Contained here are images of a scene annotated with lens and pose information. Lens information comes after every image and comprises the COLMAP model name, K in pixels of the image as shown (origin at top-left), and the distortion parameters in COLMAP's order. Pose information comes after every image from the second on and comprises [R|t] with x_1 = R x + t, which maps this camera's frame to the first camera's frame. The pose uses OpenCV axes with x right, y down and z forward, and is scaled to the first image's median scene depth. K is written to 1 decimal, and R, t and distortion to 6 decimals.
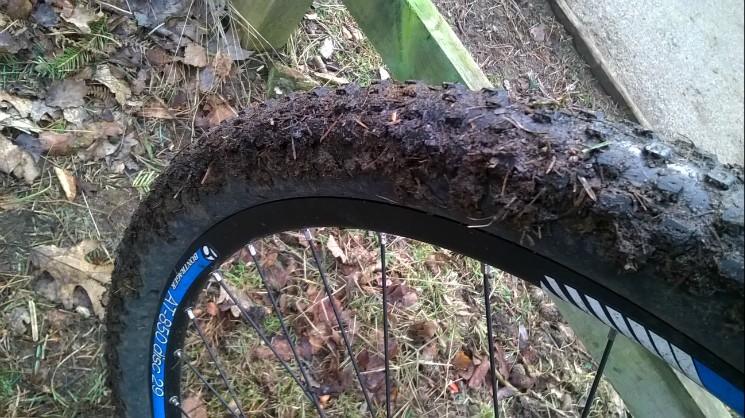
lens RADIAL K [[706.9, 0, 375.9], [0, 706.9, 209.9], [0, 0, 1]] dist [-0.036168, 0.000000]
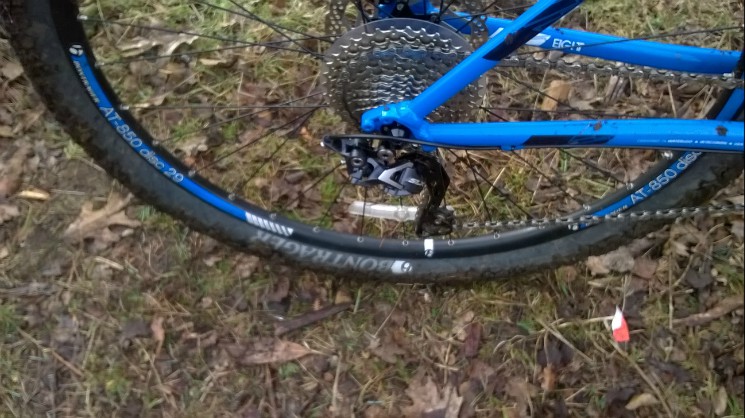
lens RADIAL K [[706.9, 0, 375.4], [0, 706.9, 210.5], [0, 0, 1]] dist [-0.036168, 0.000000]
pose [[0.539636, -0.839933, -0.057497, -0.058526], [0.840199, 0.532953, 0.100133, 0.363726], [-0.053462, -0.102344, 0.993311, -0.298700]]
